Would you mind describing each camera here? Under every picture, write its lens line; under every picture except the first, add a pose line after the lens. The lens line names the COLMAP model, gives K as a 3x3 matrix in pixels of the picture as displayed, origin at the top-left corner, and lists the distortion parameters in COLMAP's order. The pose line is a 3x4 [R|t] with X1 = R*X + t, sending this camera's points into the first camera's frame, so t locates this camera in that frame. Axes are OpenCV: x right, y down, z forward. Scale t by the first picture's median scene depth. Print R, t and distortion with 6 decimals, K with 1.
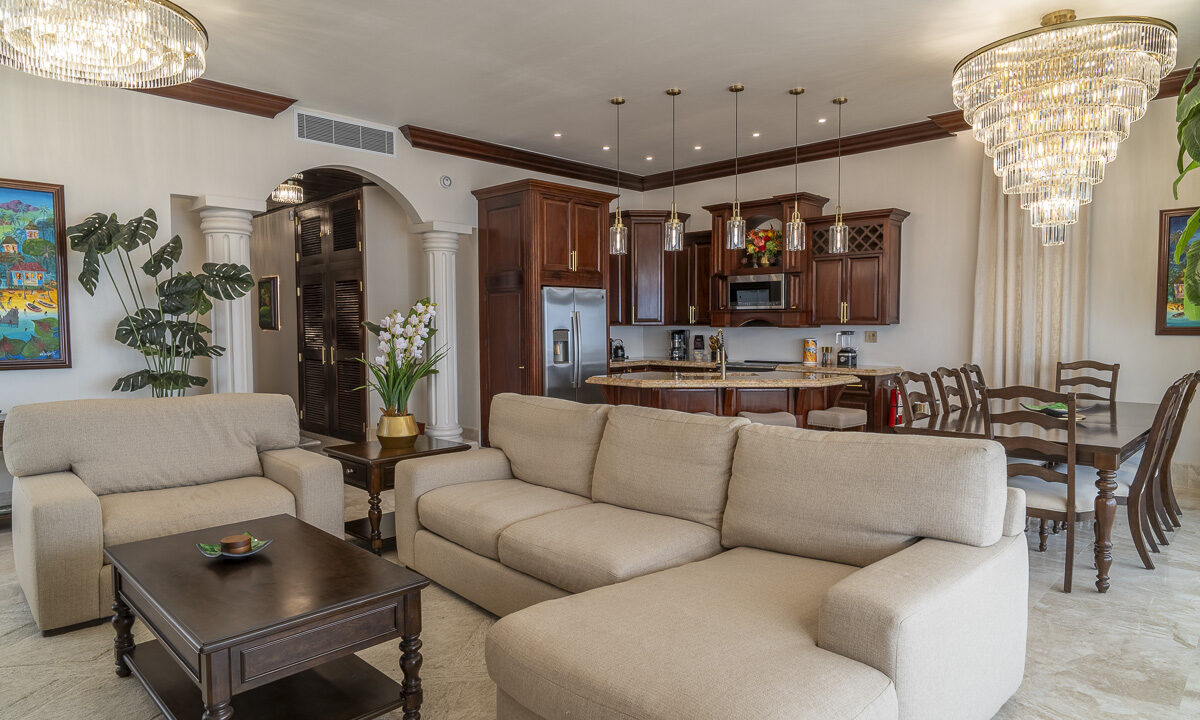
lens RADIAL K [[706.8, 0, 601.7], [0, 706.8, 359.6], [0, 0, 1]] dist [-0.008061, 0.006441]
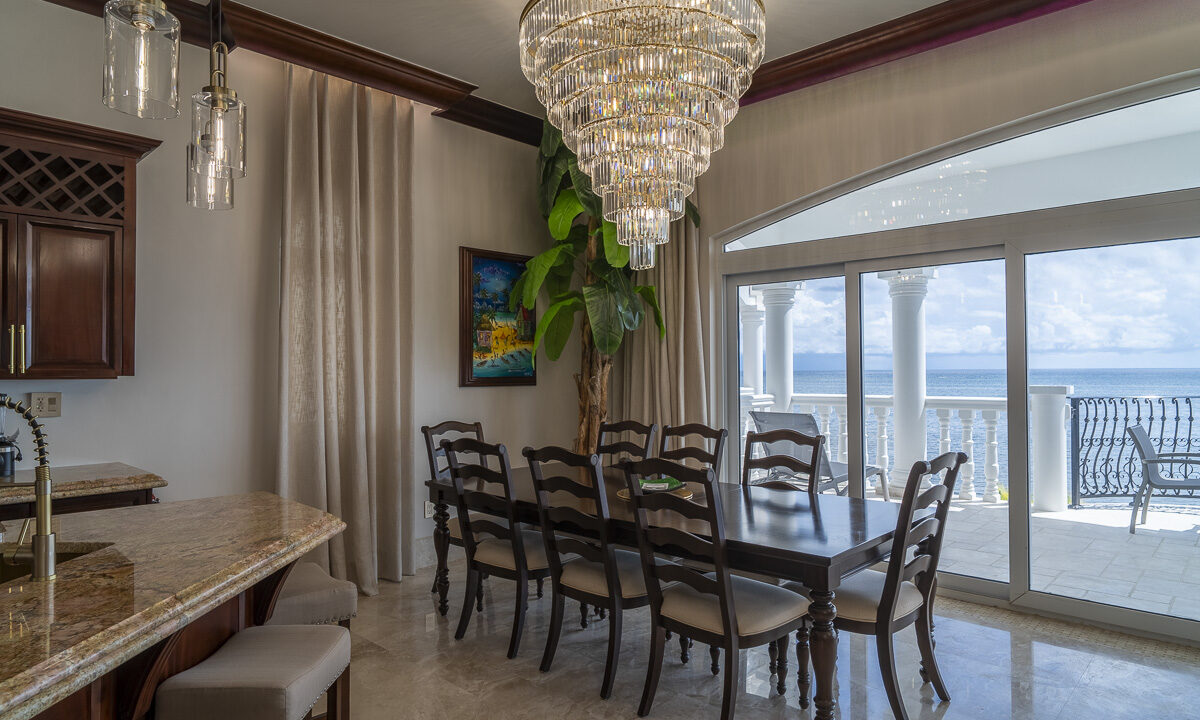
lens RADIAL K [[706.8, 0, 597.3], [0, 706.8, 361.8], [0, 0, 1]] dist [-0.008061, 0.006441]
pose [[-0.015928, 0.017330, 0.999723, -0.076770], [0.058352, 0.998162, -0.016373, -0.032951], [-0.998169, 0.058075, -0.016910, 0.670756]]
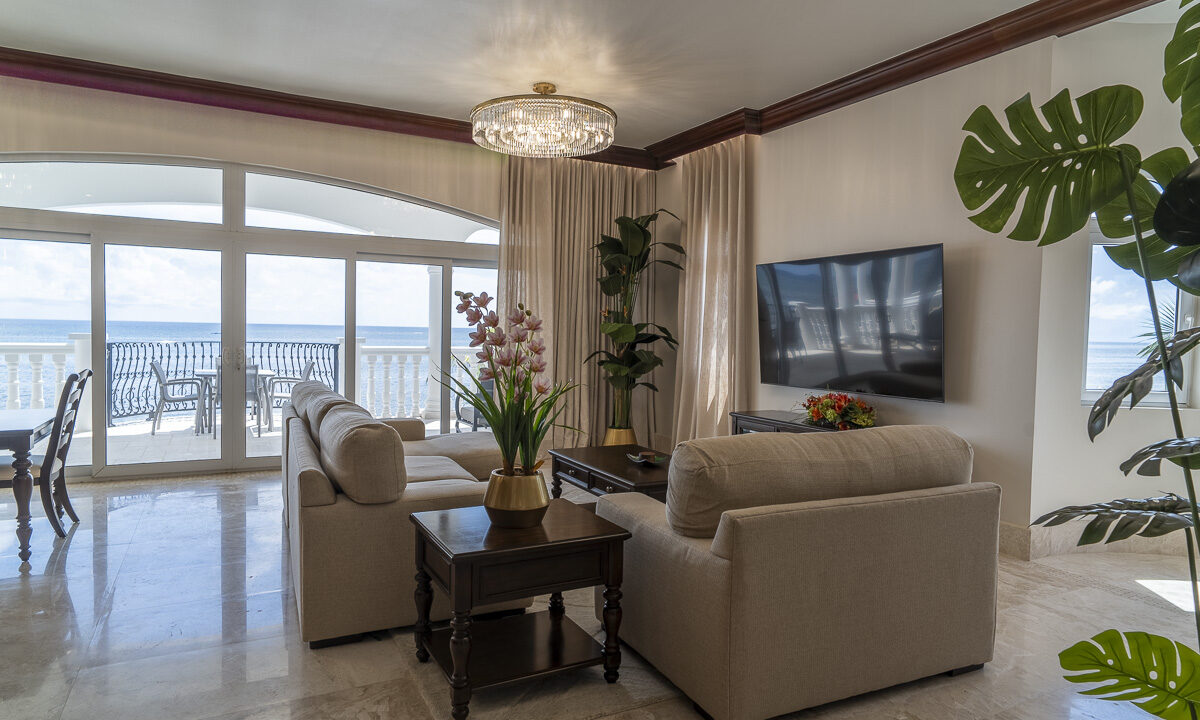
lens RADIAL K [[706.8, 0, 597.7], [0, 706.8, 359.6], [0, 0, 1]] dist [-0.008061, 0.006441]
pose [[-0.954704, -0.027291, 0.296302, -0.319443], [-0.000411, 0.995905, 0.090405, -0.045002], [-0.297556, 0.086188, -0.950806, 0.935321]]
